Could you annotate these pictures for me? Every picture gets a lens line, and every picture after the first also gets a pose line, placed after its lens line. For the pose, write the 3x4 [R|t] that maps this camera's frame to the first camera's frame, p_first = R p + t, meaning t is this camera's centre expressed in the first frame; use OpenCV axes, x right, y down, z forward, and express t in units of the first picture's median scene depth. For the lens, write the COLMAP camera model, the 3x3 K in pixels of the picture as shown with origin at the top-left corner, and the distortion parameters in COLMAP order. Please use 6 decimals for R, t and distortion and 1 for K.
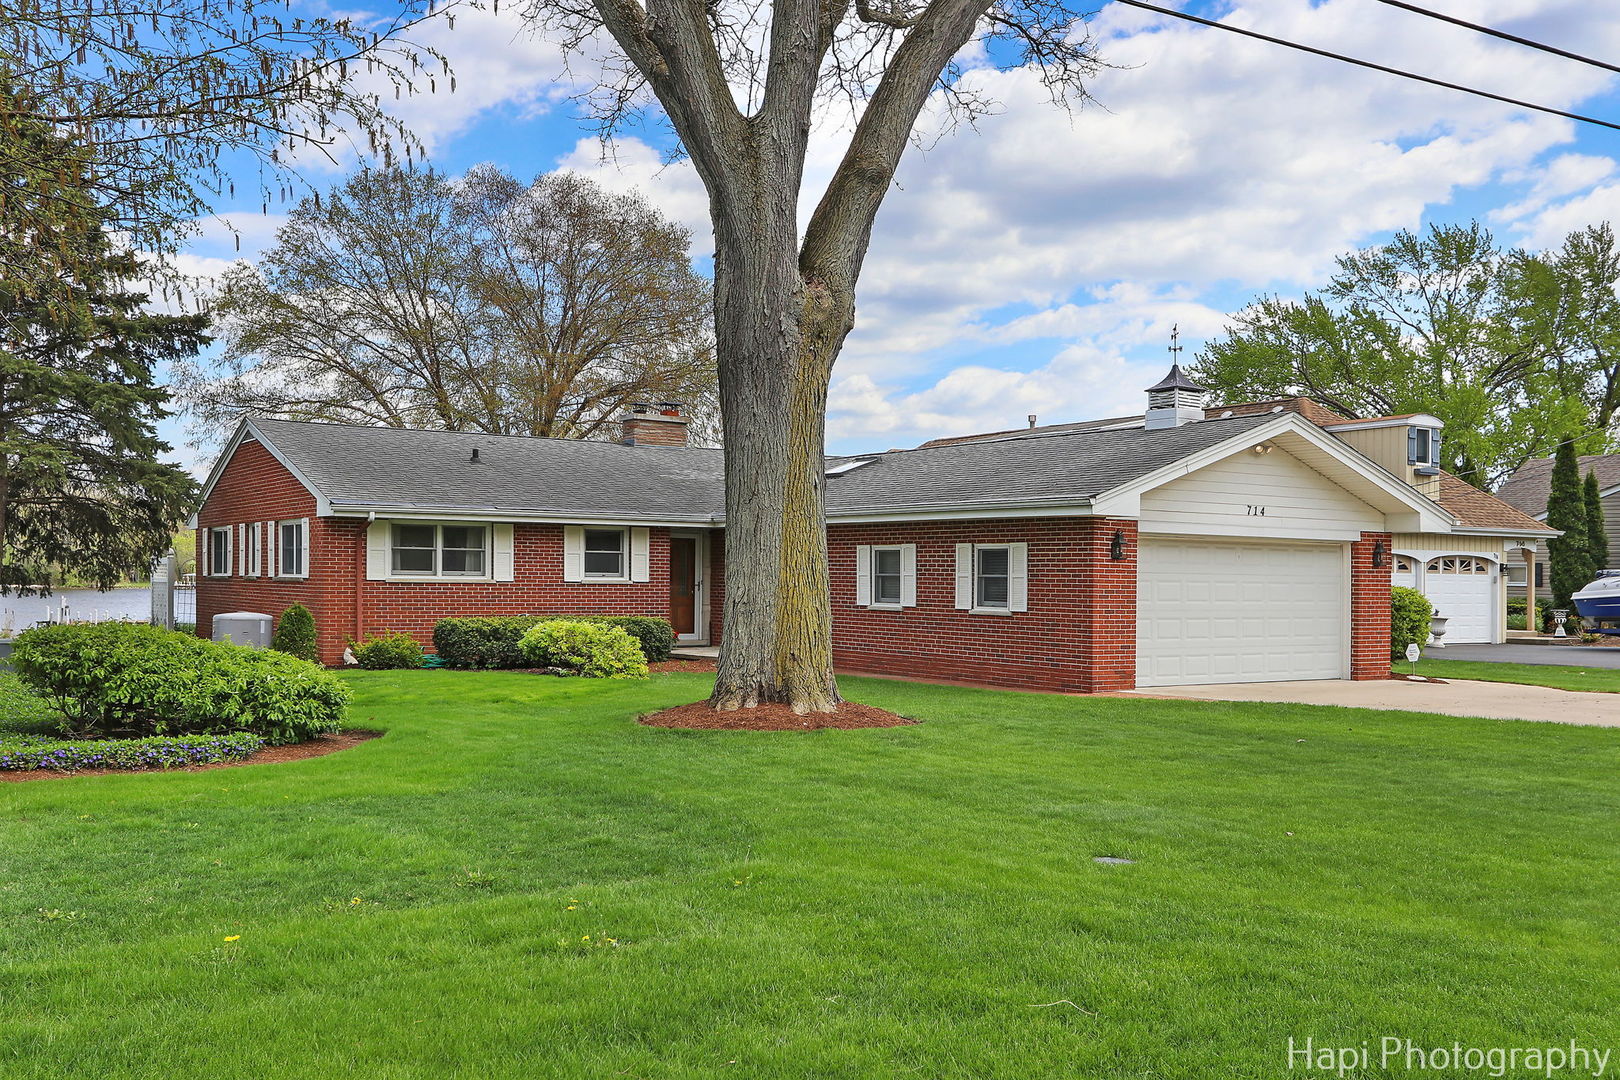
lens RADIAL K [[1592.2, 0, 803.7], [0, 1592.2, 579.8], [0, 0, 1]] dist [0.003938, 0.000360]
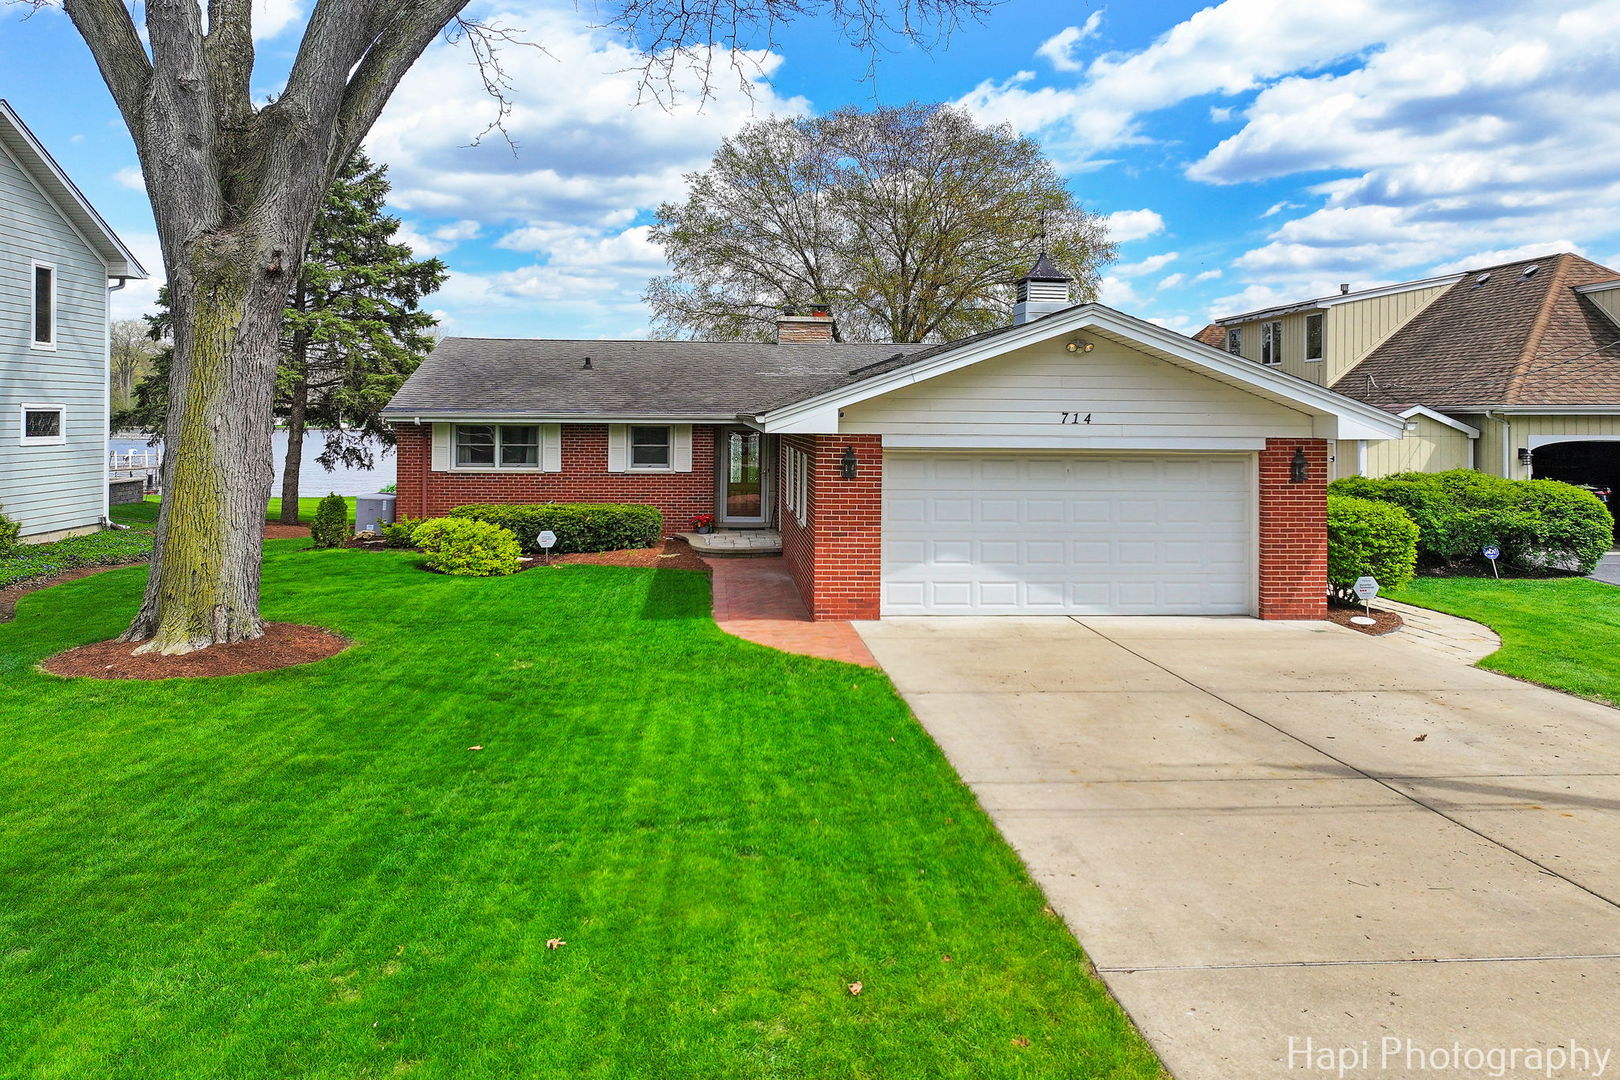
lens RADIAL K [[1243.3, 0, 810.8], [0, 1243.3, 424.0], [0, 0, 1]] dist [0.009413, 0.001648]
pose [[0.856447, 0.000718, -0.516234, 0.459130], [0.001985, 0.999987, 0.004684, -0.039408], [0.516231, -0.005036, 0.856435, 0.314189]]
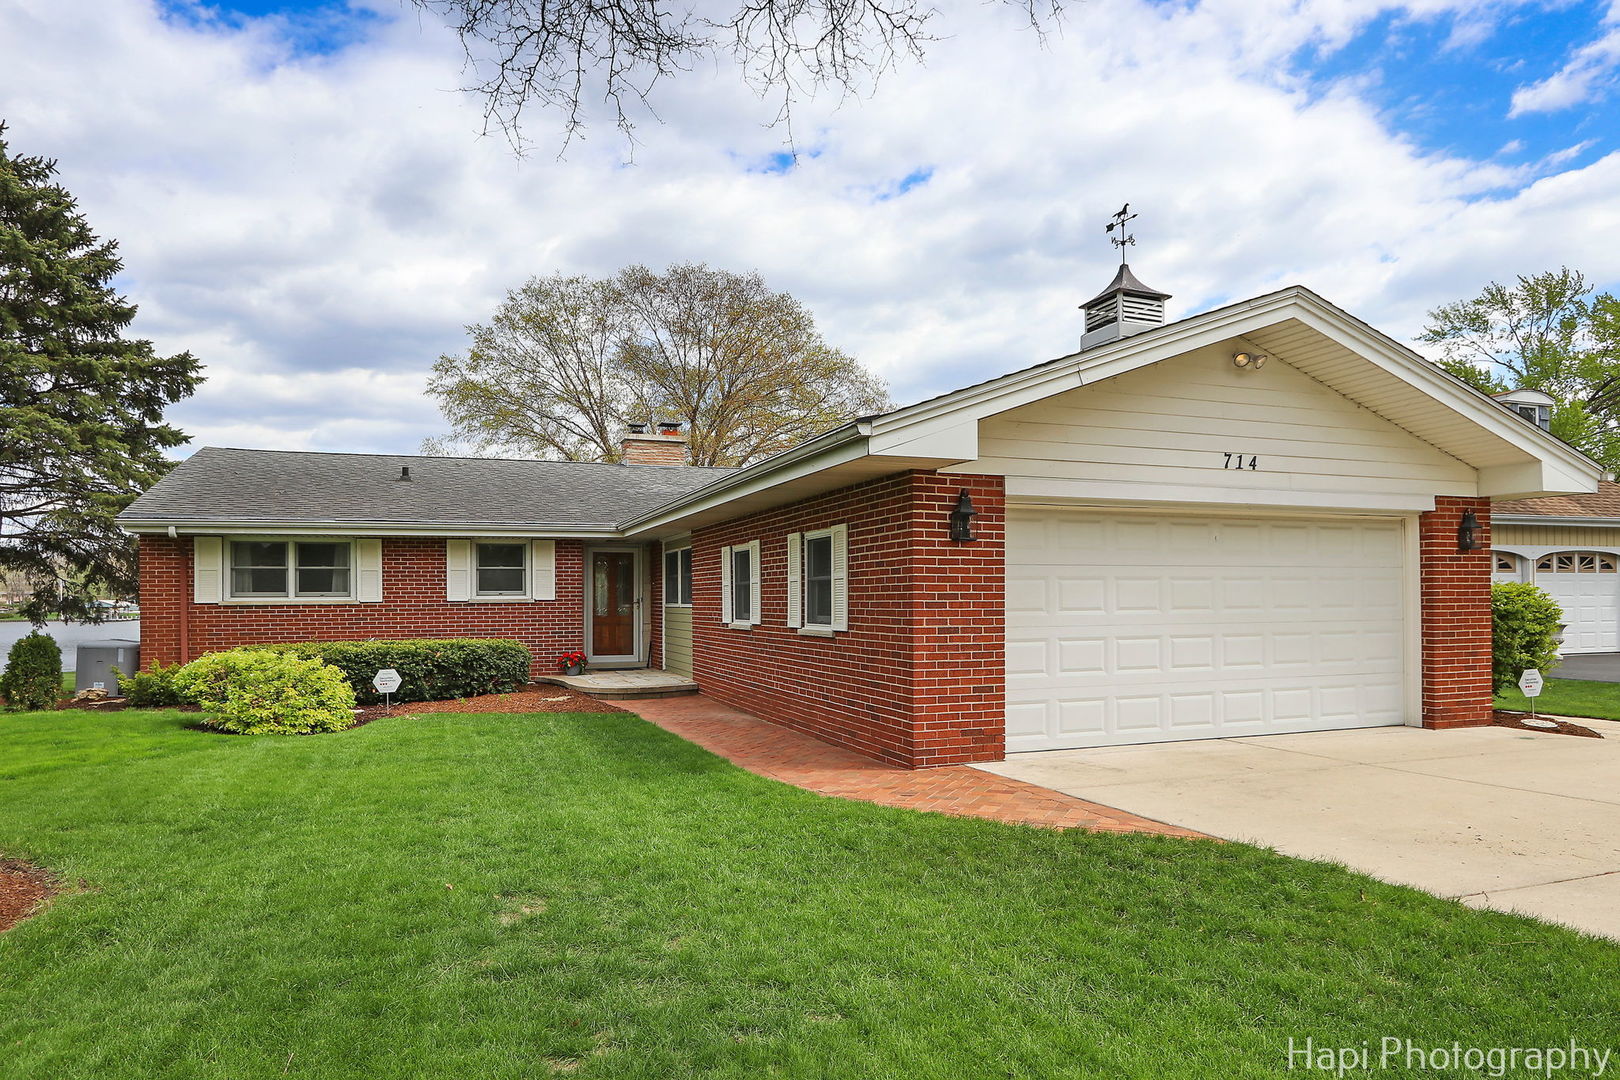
lens RADIAL K [[983.8, 0, 799.8], [0, 983.8, 604.5], [0, 0, 1]] dist [-0.007928, -0.001171]
pose [[0.966448, -0.020025, -0.256079, 0.194166], [0.020114, 0.999795, -0.002272, 0.008596], [0.256072, -0.002955, 0.966653, 0.530015]]
